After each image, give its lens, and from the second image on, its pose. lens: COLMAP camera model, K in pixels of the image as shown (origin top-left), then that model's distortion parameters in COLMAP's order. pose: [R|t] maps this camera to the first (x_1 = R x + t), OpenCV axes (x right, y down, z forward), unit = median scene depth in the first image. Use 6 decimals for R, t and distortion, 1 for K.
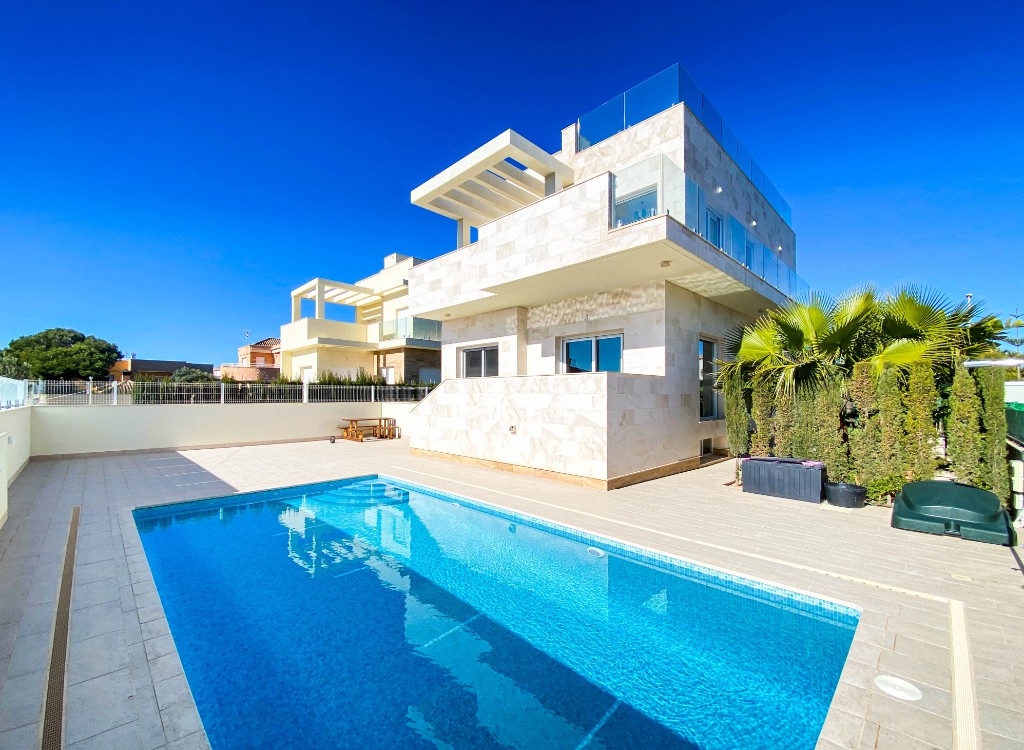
lens RADIAL K [[414.4, 0, 513.4], [0, 414.4, 389.4], [0, 0, 1]] dist [-0.000497, -0.019403]
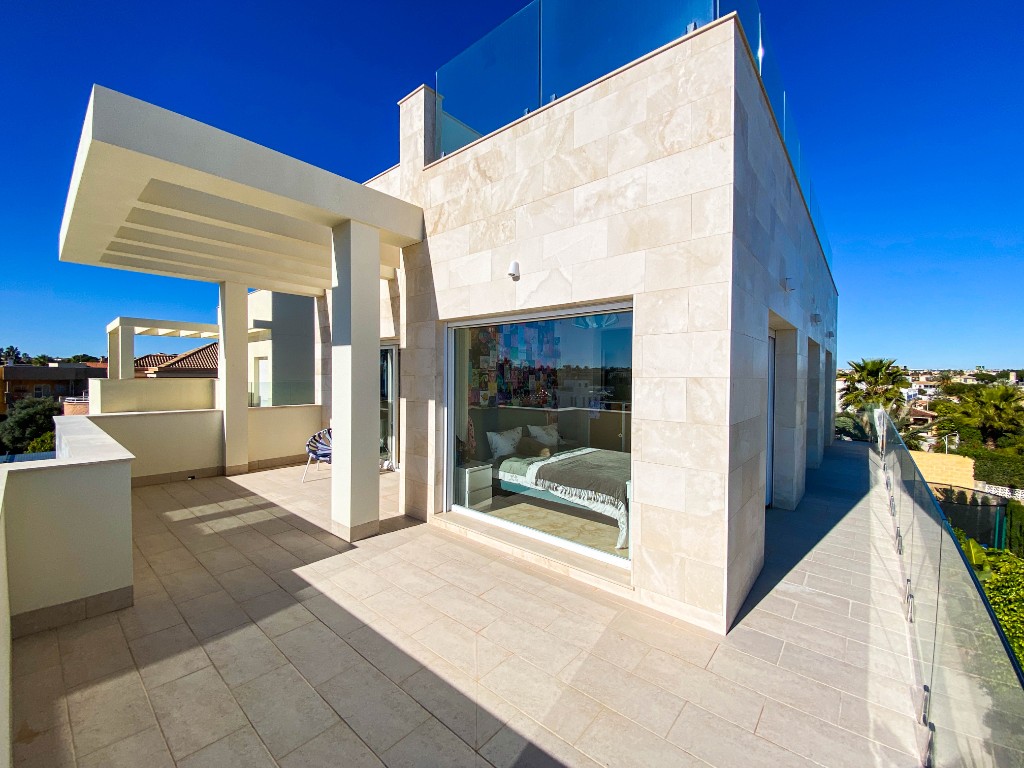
lens RADIAL K [[413.6, 0, 512.0], [0, 413.6, 384.0], [0, 0, 1]] dist [0.029299, -0.027520]
pose [[0.995993, 0.004303, 0.089332, 0.250997], [-0.007036, 0.999516, 0.030308, -0.478314], [-0.089159, -0.030816, 0.995541, 0.758908]]
